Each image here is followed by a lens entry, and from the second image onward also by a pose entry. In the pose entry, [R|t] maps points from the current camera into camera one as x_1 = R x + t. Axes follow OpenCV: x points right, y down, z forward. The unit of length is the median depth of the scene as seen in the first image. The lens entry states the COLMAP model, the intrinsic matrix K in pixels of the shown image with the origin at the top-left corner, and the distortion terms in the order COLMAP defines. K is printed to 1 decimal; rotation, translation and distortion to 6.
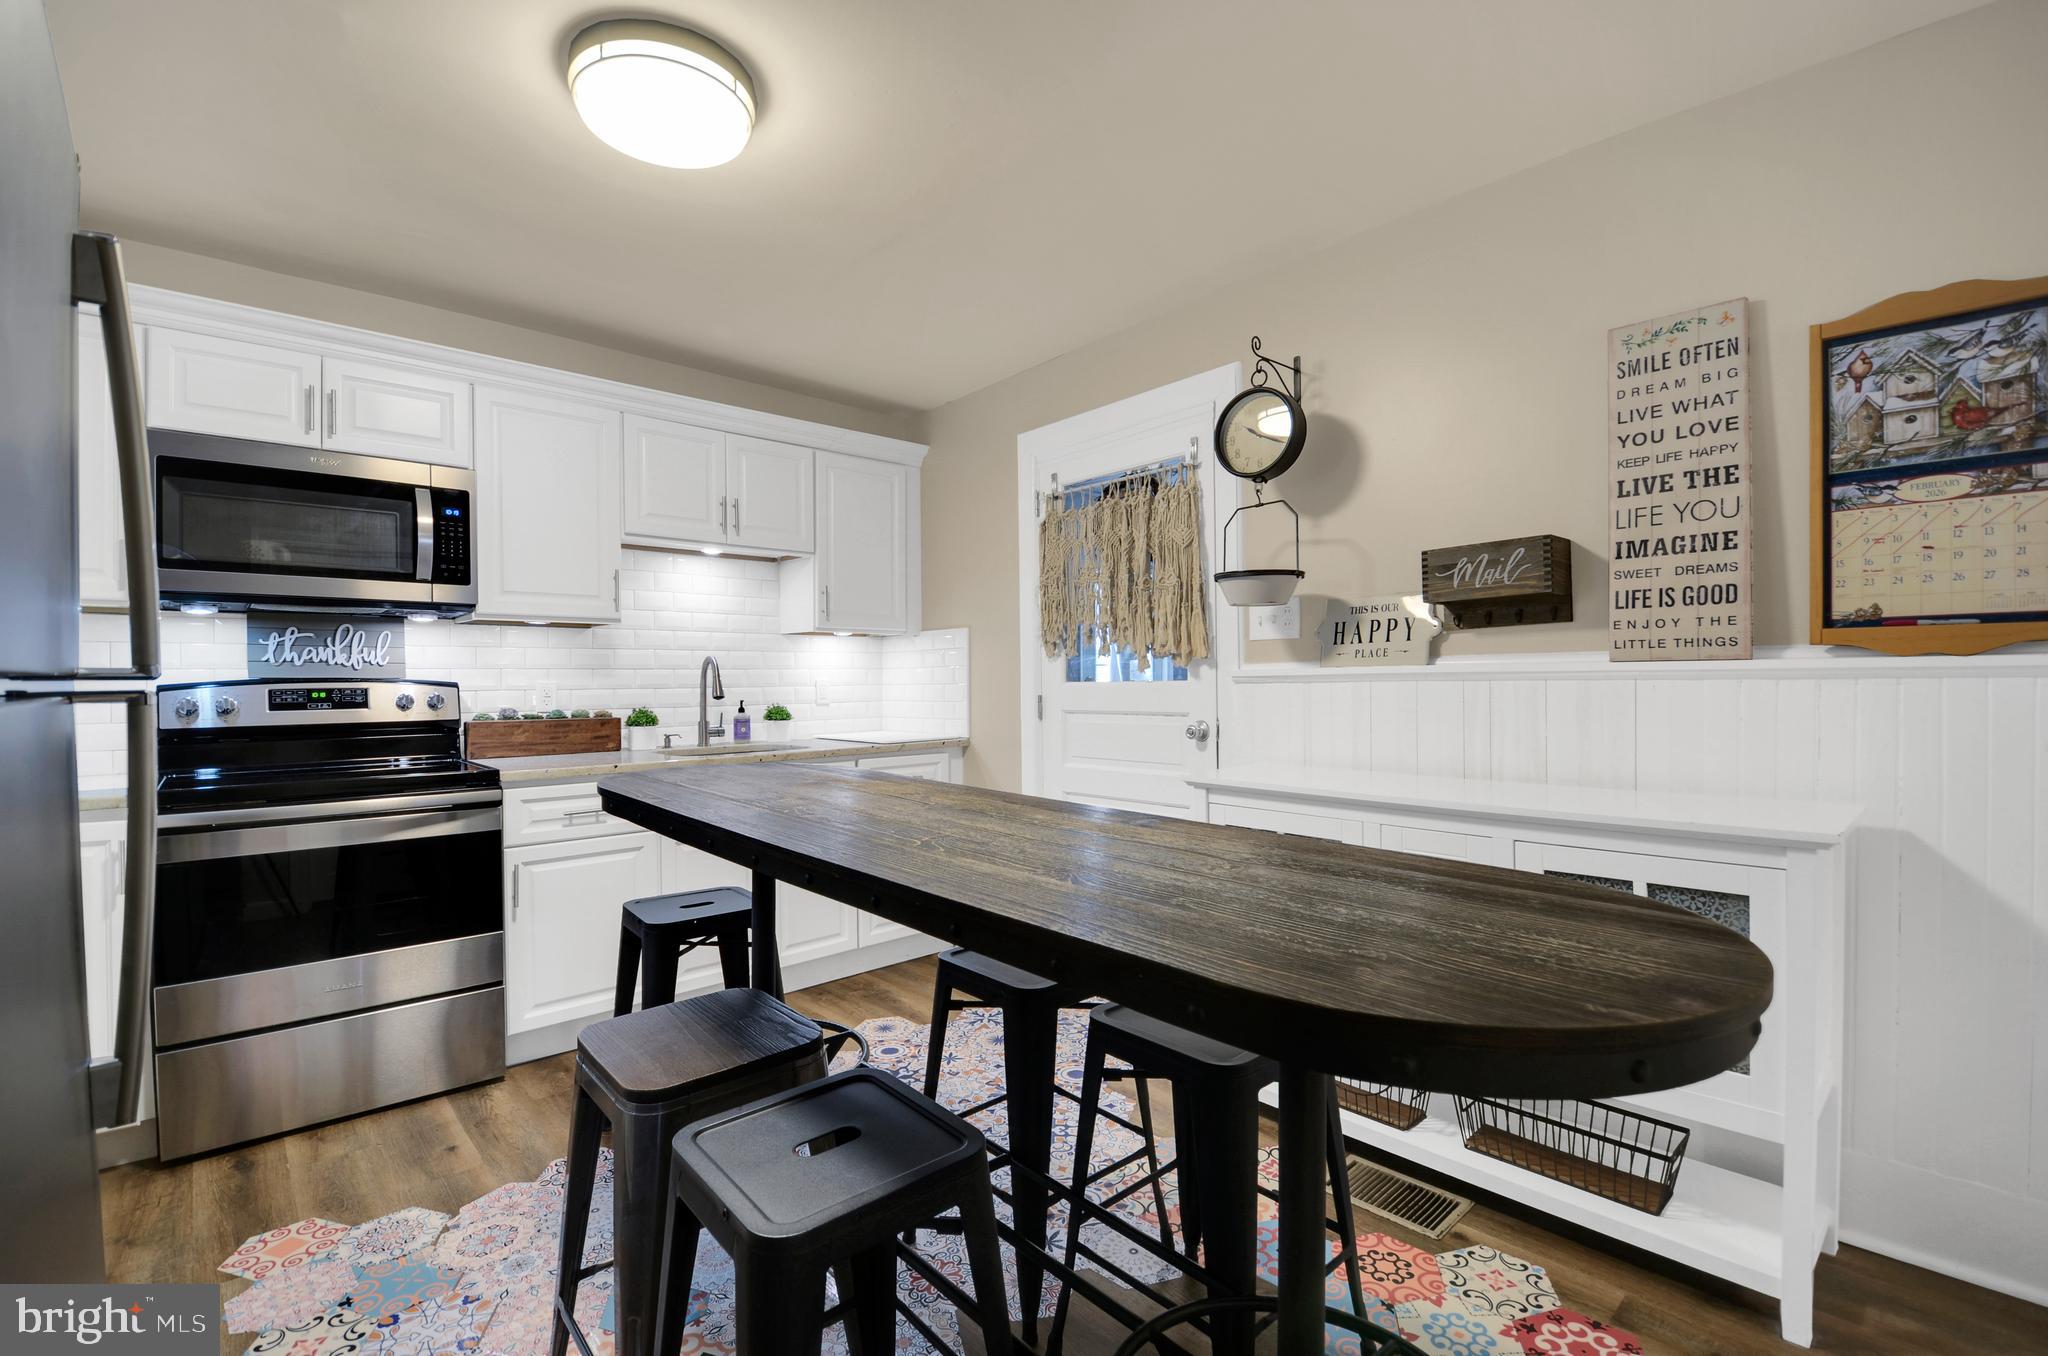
lens RADIAL K [[921.0, 0, 1018.7], [0, 921.0, 680.2], [0, 0, 1]] dist [0.001592, -0.000270]
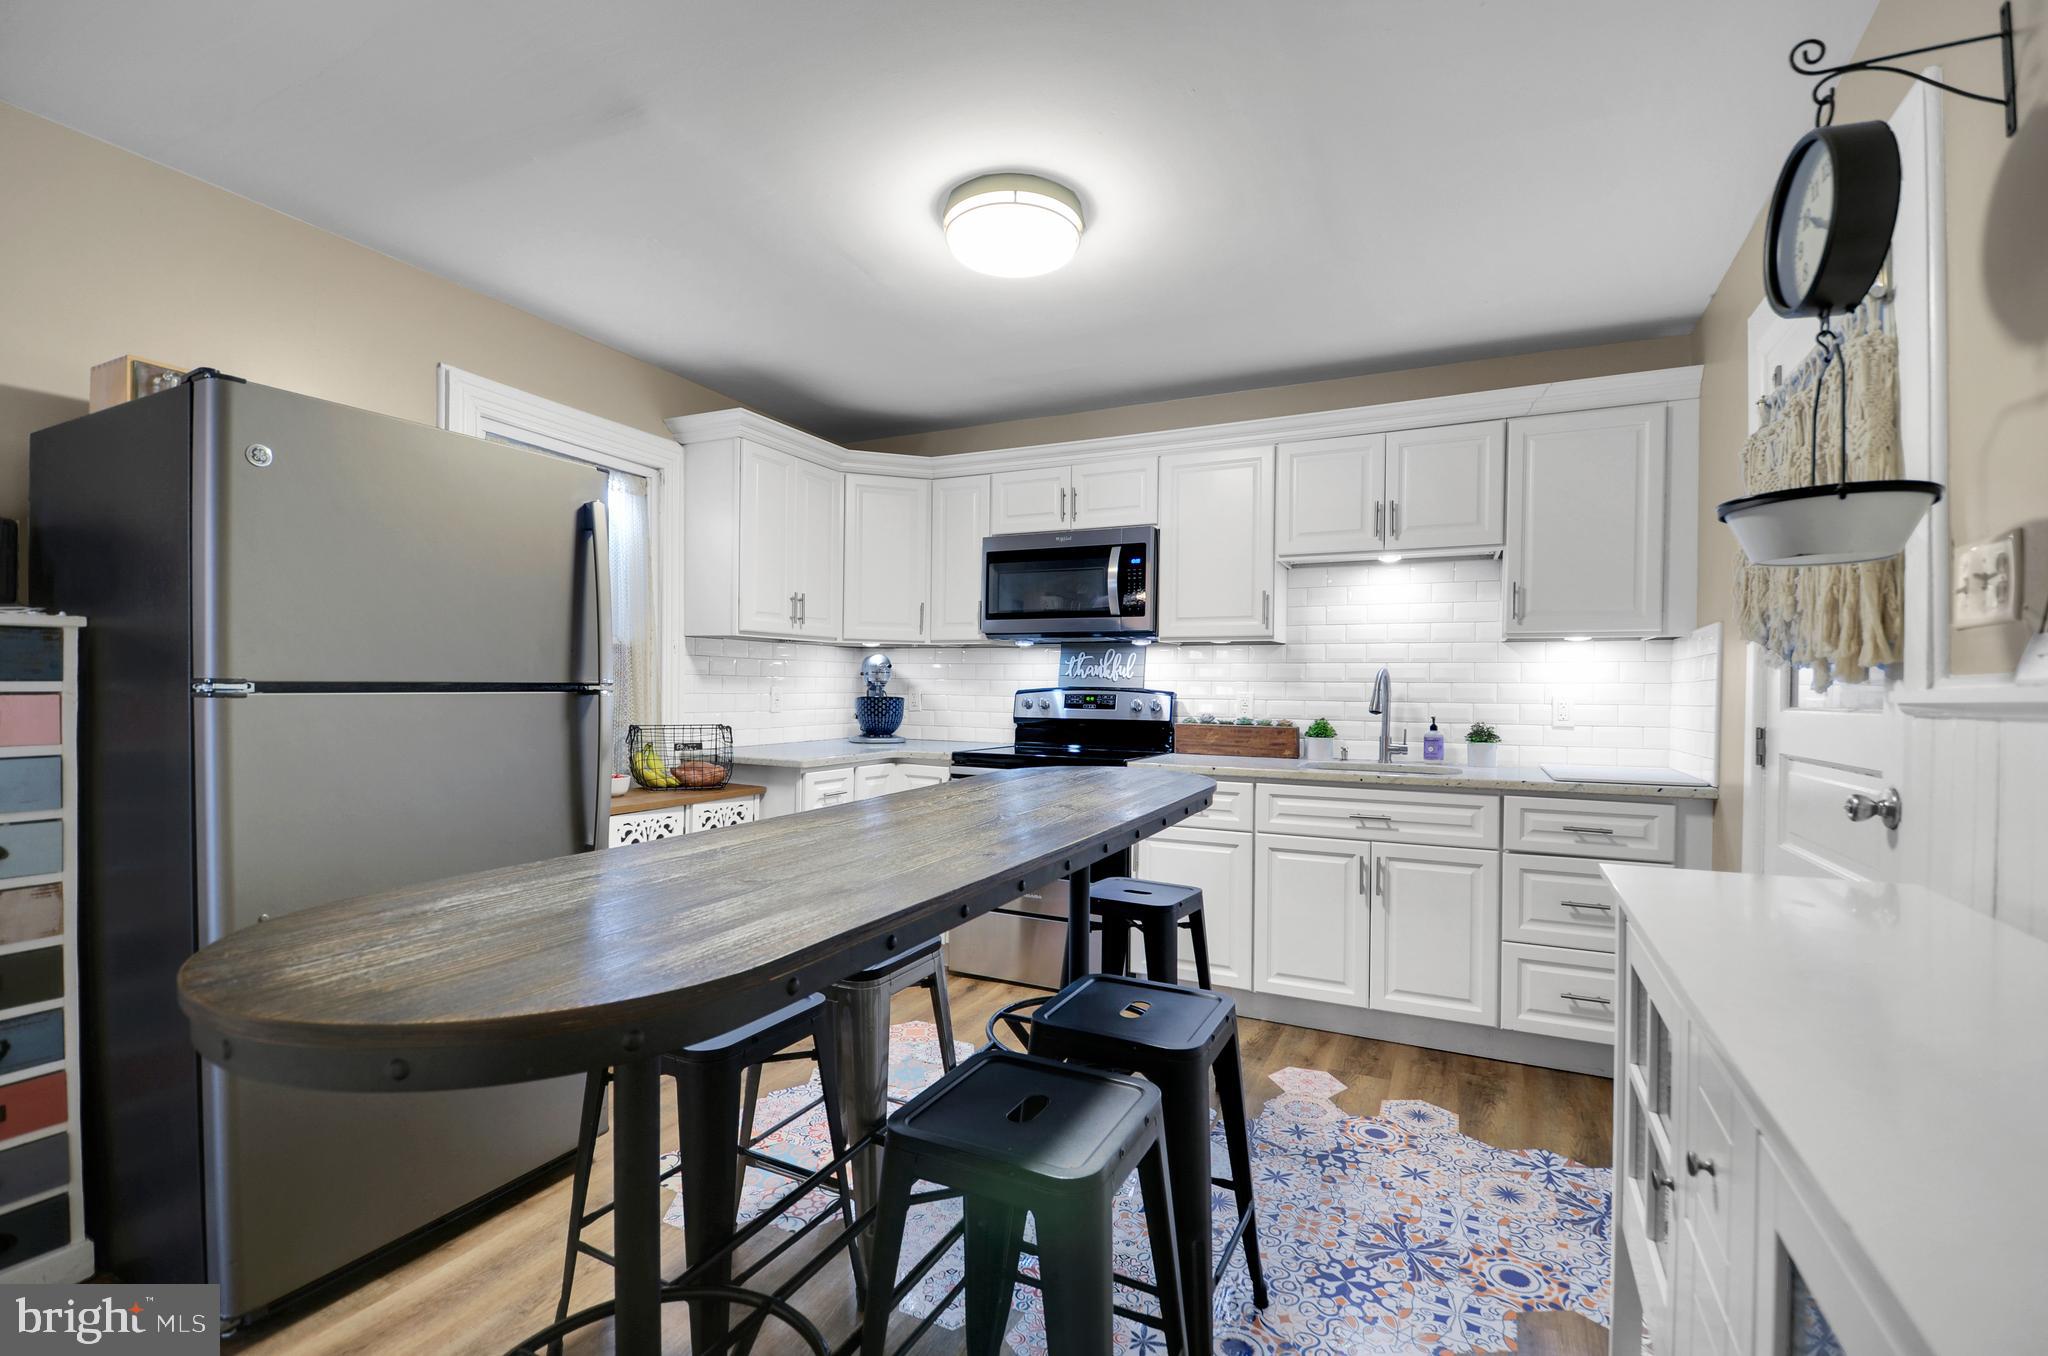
lens RADIAL K [[921.0, 0, 1015.8], [0, 921.0, 681.3], [0, 0, 1]] dist [0.001592, -0.000270]
pose [[0.351123, 0.004635, -0.936318, 0.484778], [-0.016760, 0.999859, -0.001336, -0.006683], [0.936179, 0.016162, 0.351151, 0.347548]]
